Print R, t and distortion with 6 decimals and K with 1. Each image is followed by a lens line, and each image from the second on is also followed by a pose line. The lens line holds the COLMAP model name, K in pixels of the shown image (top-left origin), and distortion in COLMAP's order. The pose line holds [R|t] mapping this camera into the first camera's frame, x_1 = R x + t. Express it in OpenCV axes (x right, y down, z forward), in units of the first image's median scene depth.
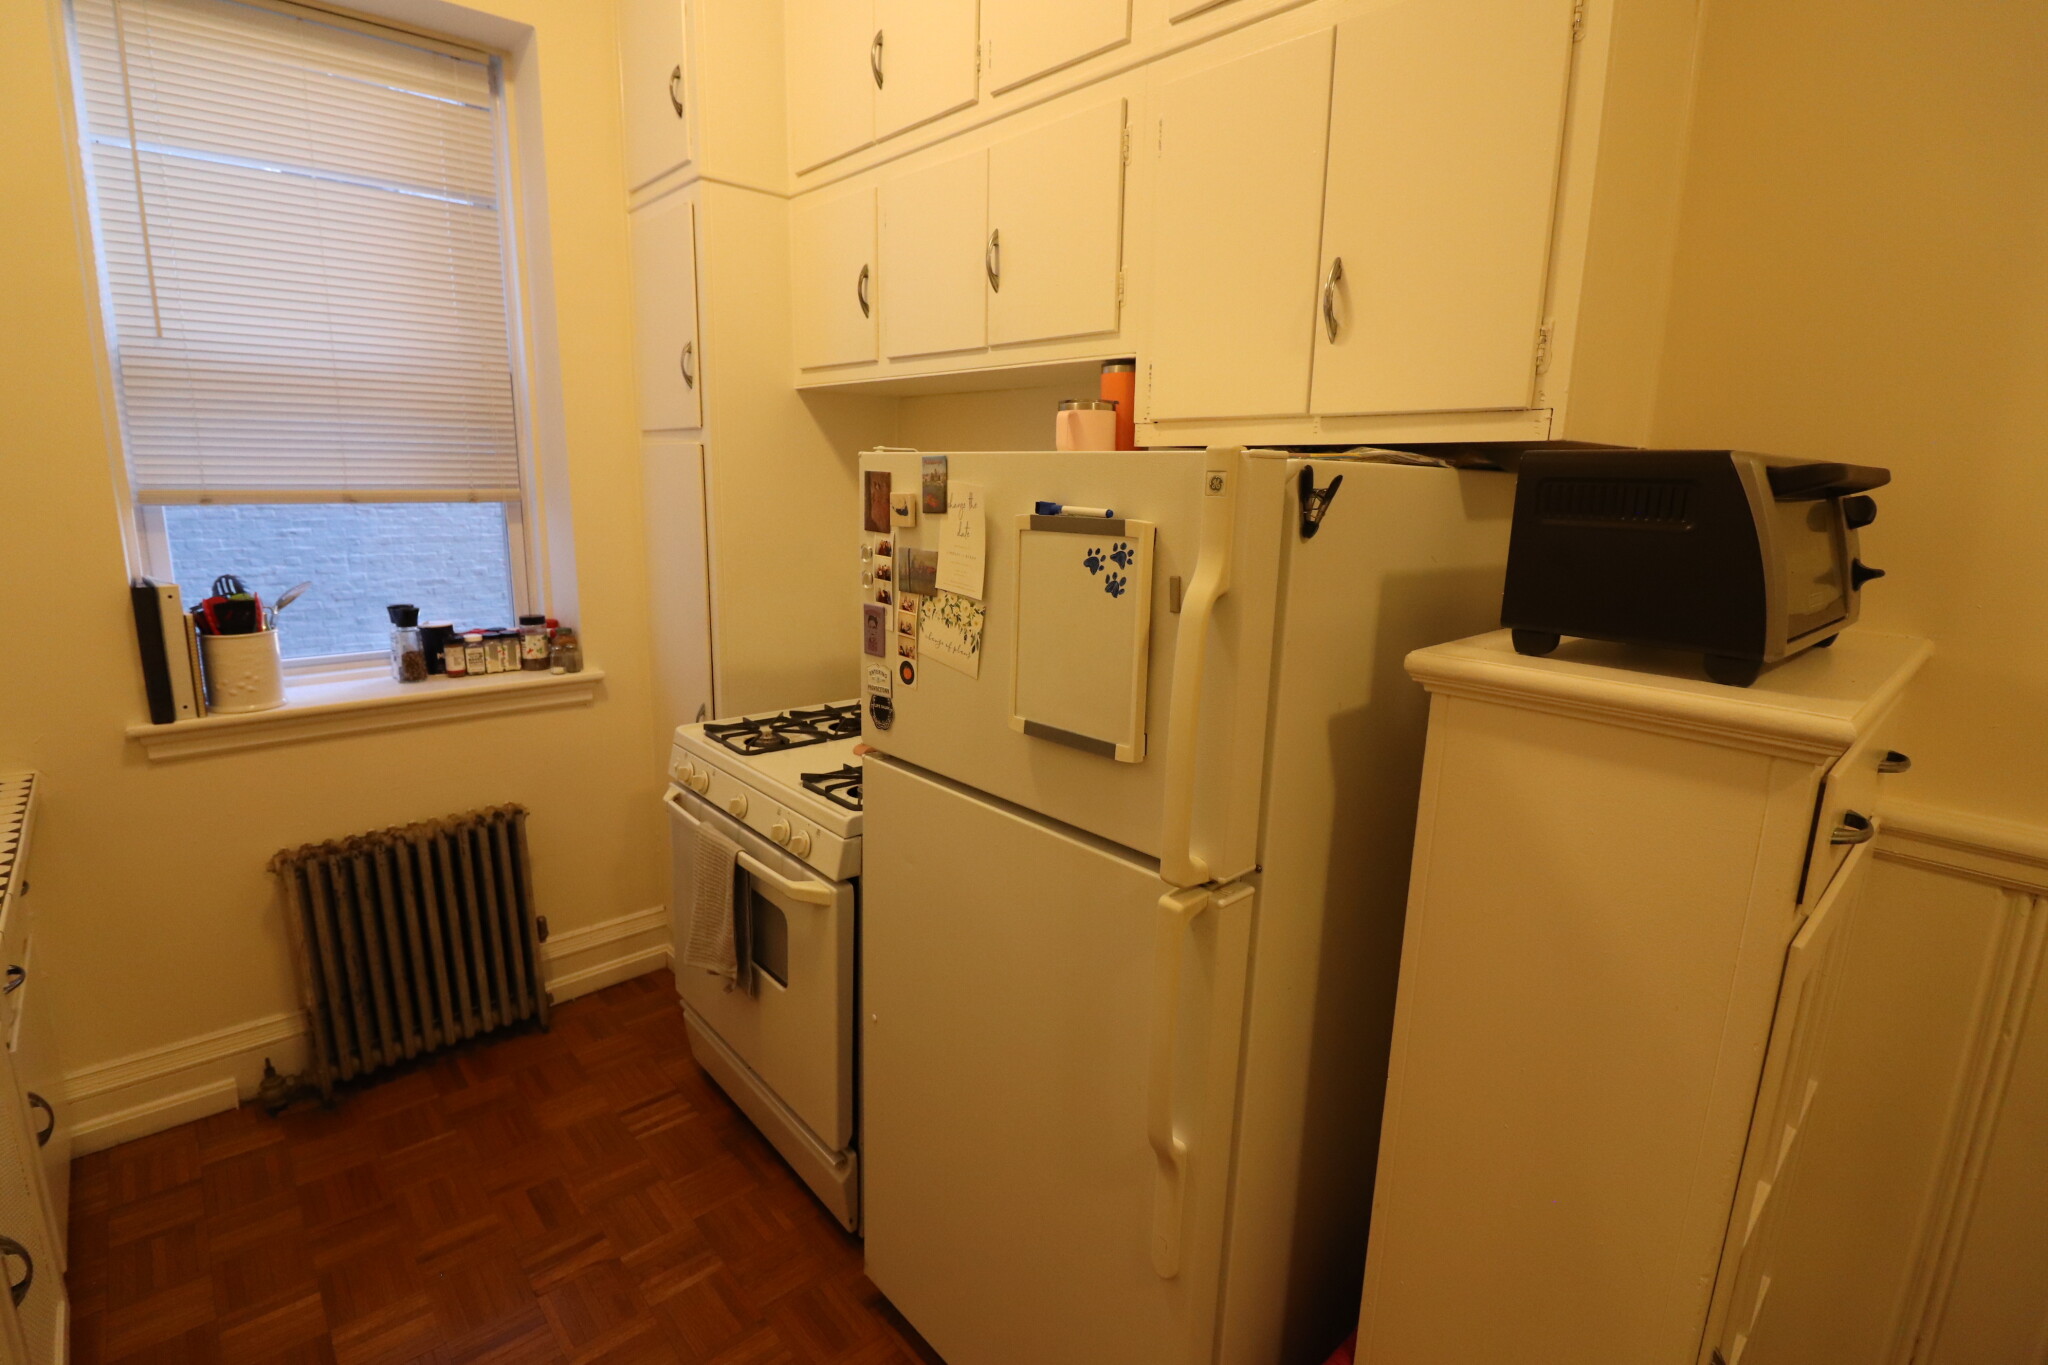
lens RADIAL K [[951.9, 0, 1015.2], [0, 951.9, 677.0], [0, 0, 1]] dist [-0.006492, -0.009095]
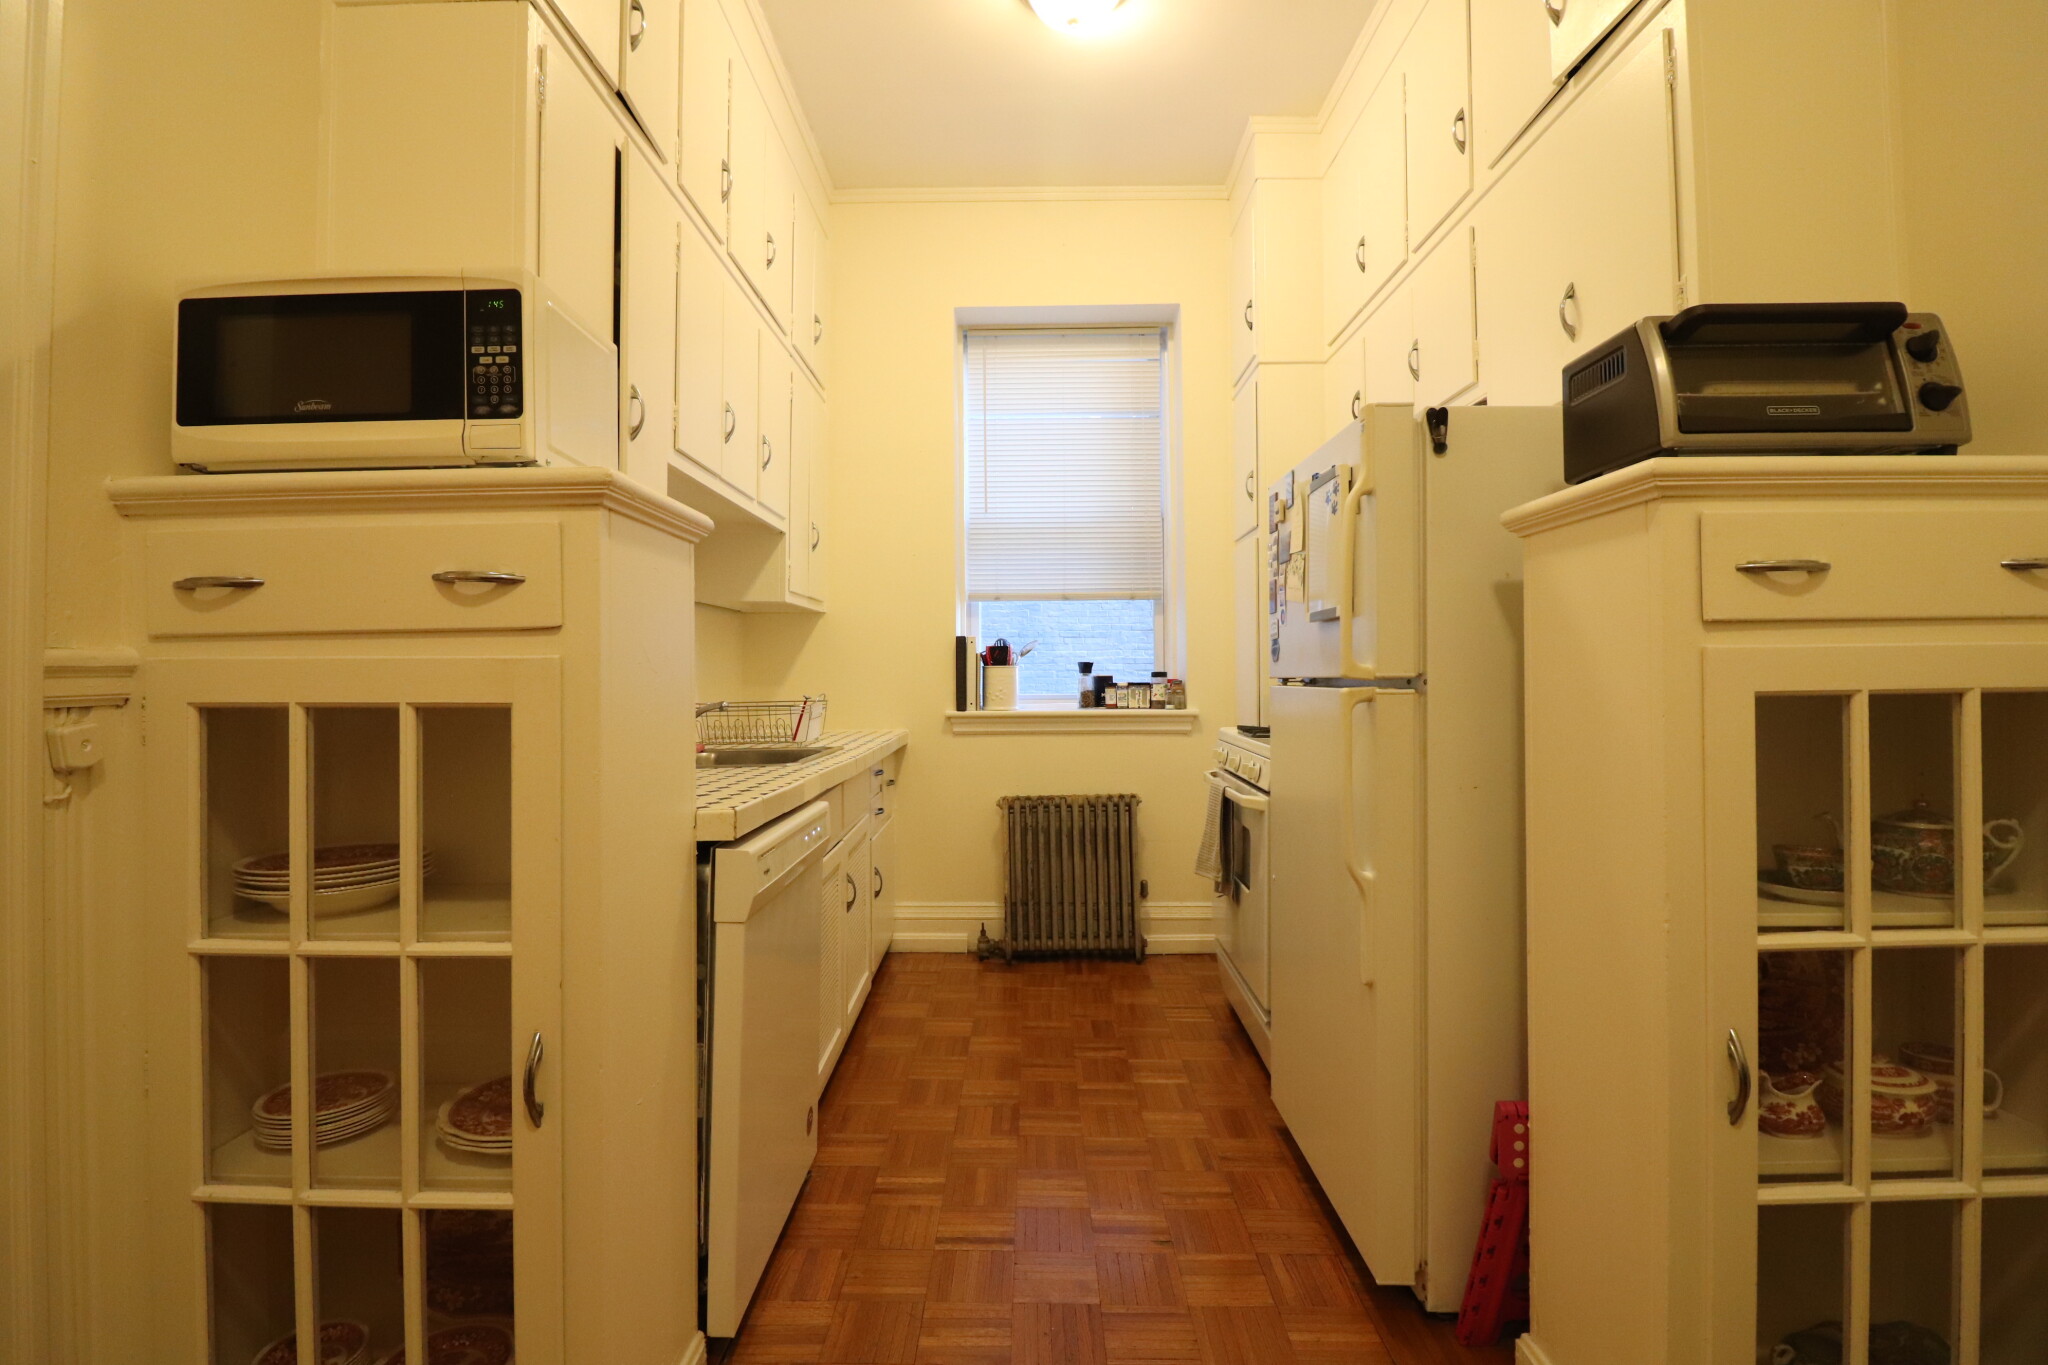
lens RADIAL K [[951.9, 0, 1016.6], [0, 951.9, 678.8], [0, 0, 1]] dist [-0.006492, -0.009095]
pose [[0.729908, -0.027464, -0.682993, 0.387230], [-0.119506, 0.978676, -0.167069, 0.251741], [0.673018, 0.203566, 0.711061, -0.224419]]
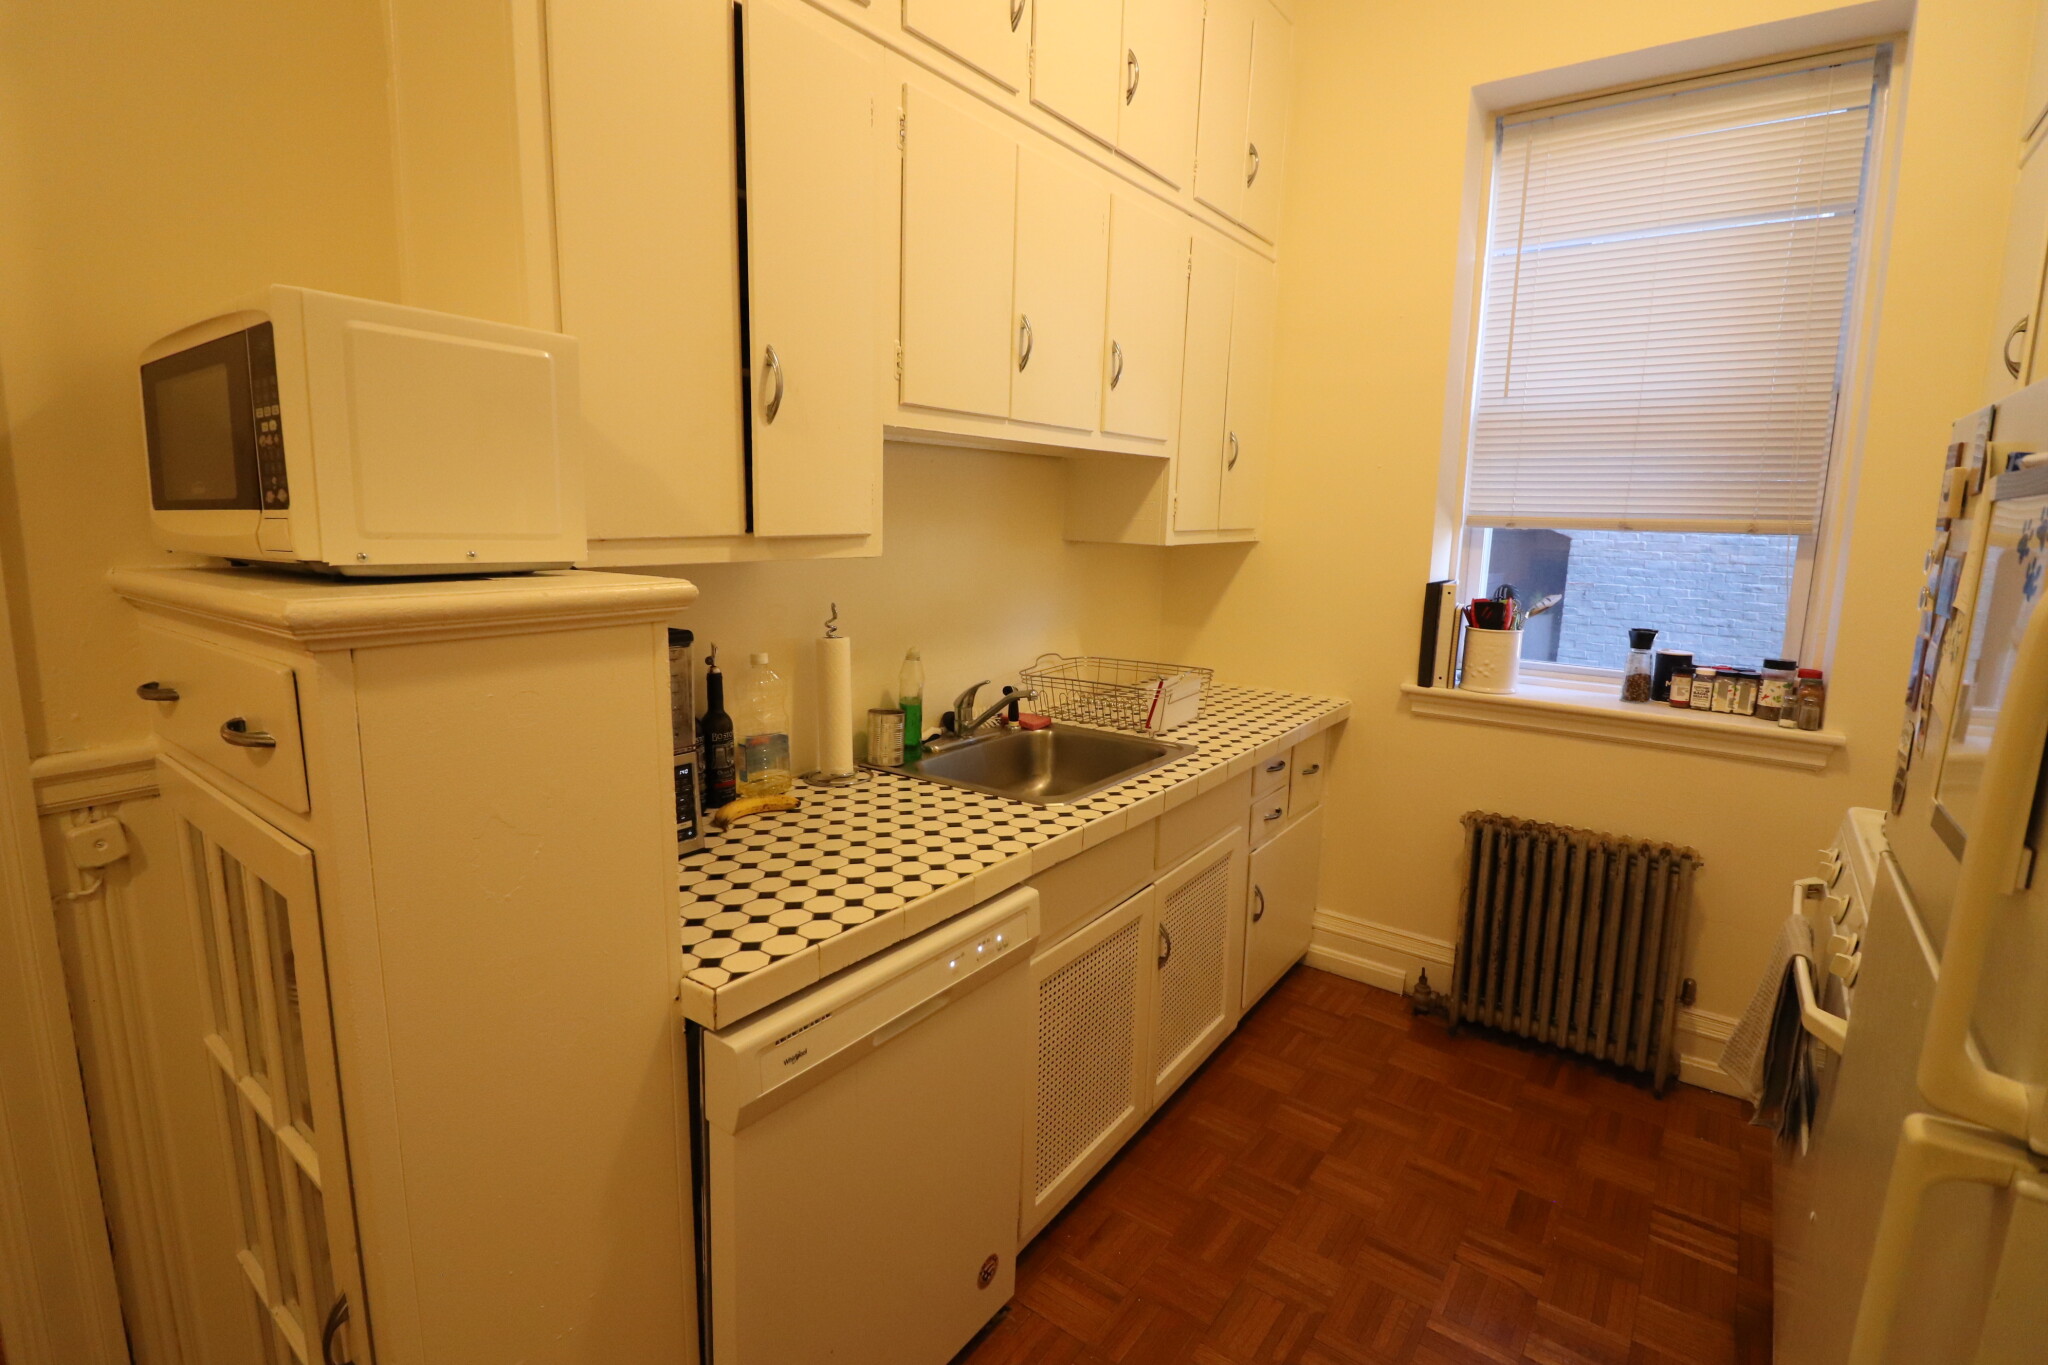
lens RADIAL K [[951.9, 0, 1016.3], [0, 951.9, 672.6], [0, 0, 1]] dist [-0.006492, -0.009095]
pose [[0.183912, 0.145193, -0.972160, 0.259429], [-0.220737, 0.969870, 0.103092, 0.016963], [0.957837, 0.195632, 0.210420, 0.143536]]
